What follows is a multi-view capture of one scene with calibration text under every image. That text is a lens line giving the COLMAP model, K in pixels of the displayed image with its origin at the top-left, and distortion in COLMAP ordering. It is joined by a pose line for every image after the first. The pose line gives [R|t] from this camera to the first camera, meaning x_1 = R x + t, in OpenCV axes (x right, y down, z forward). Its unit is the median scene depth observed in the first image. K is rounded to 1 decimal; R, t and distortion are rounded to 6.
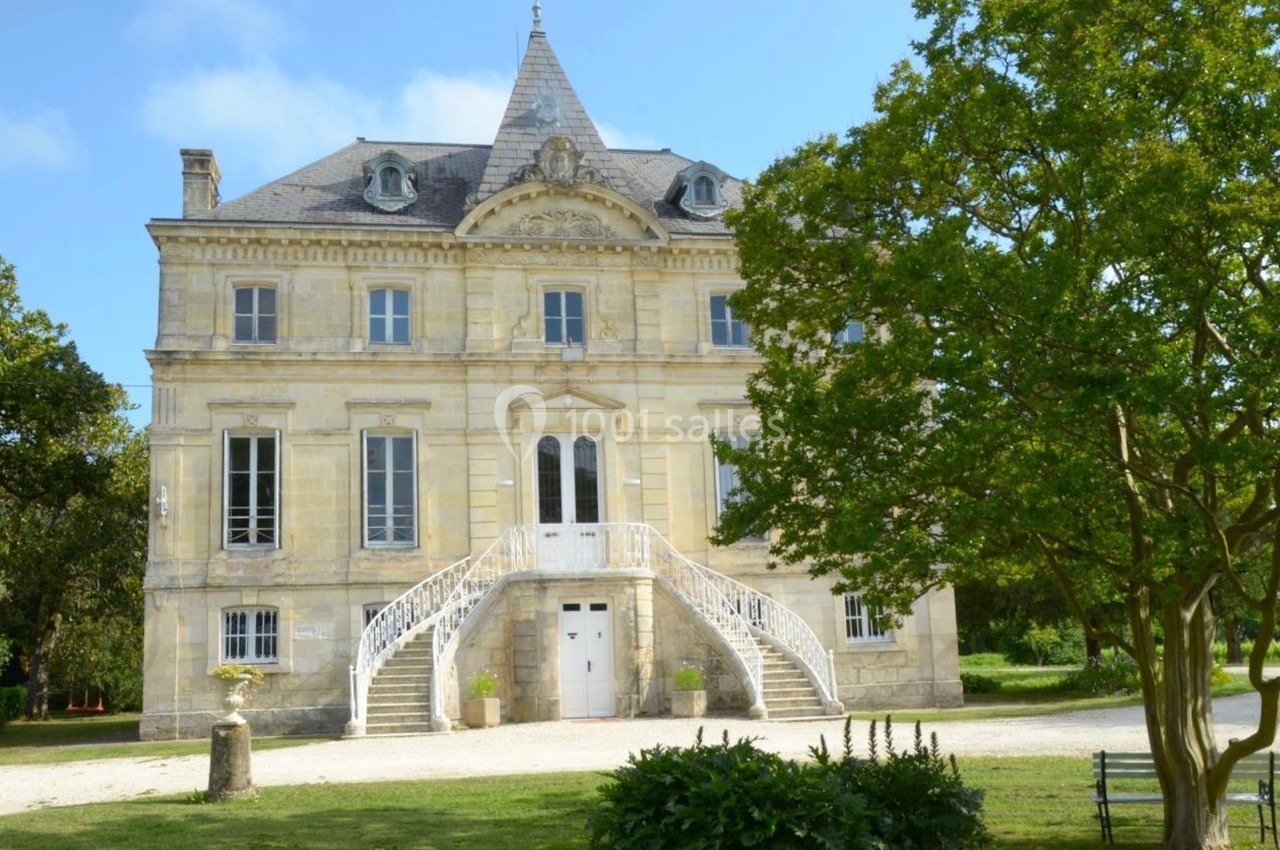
lens RADIAL K [[1202.3, 0, 611.5], [0, 1202.3, 483.3], [0, 0, 1]] dist [-0.034851, 0.010426]
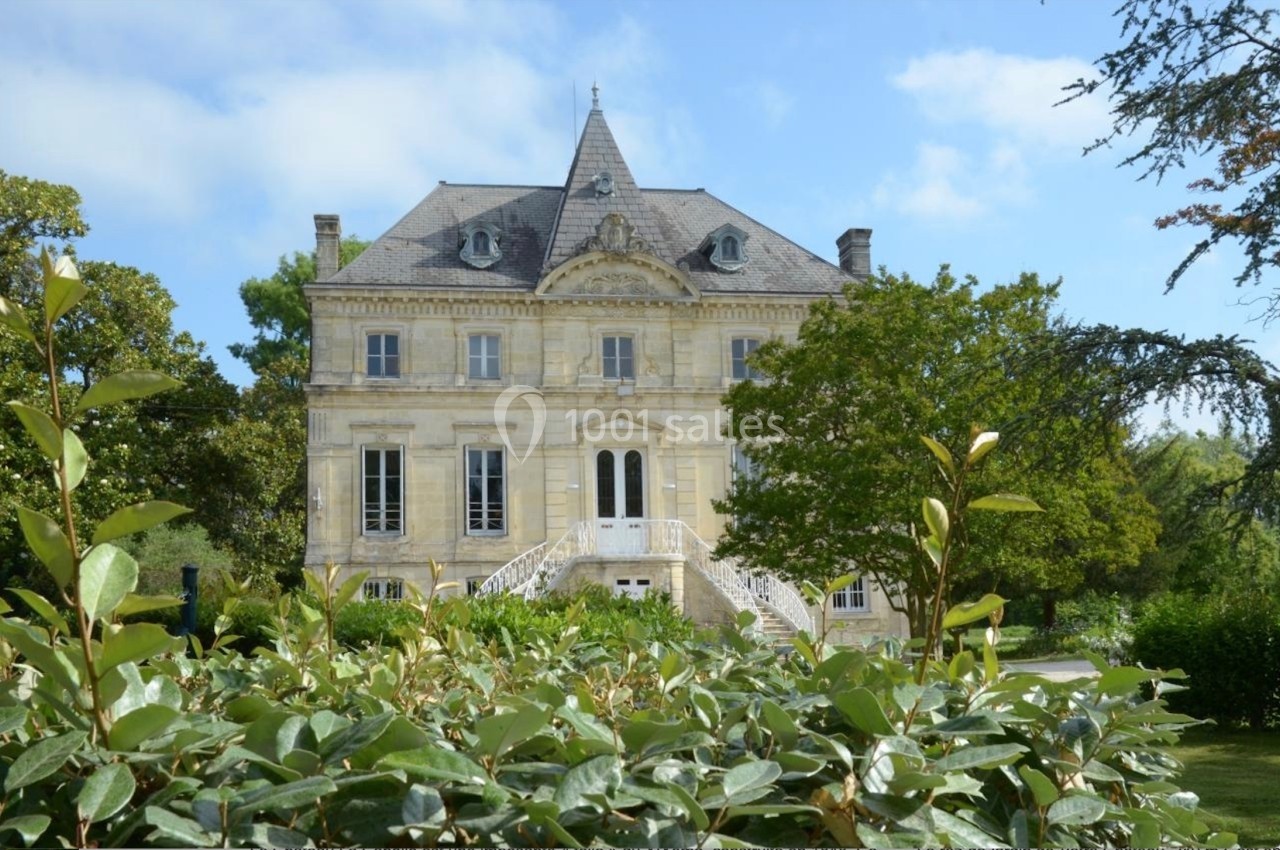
lens RADIAL K [[1336.0, 0, 606.1], [0, 1336.0, 479.8], [0, 0, 1]] dist [0.004312, 0.002166]
pose [[0.999589, 0.012463, -0.025798, -0.013975], [-0.011523, 0.999276, 0.036260, -0.060219], [0.026231, -0.035948, 0.999009, -0.452629]]
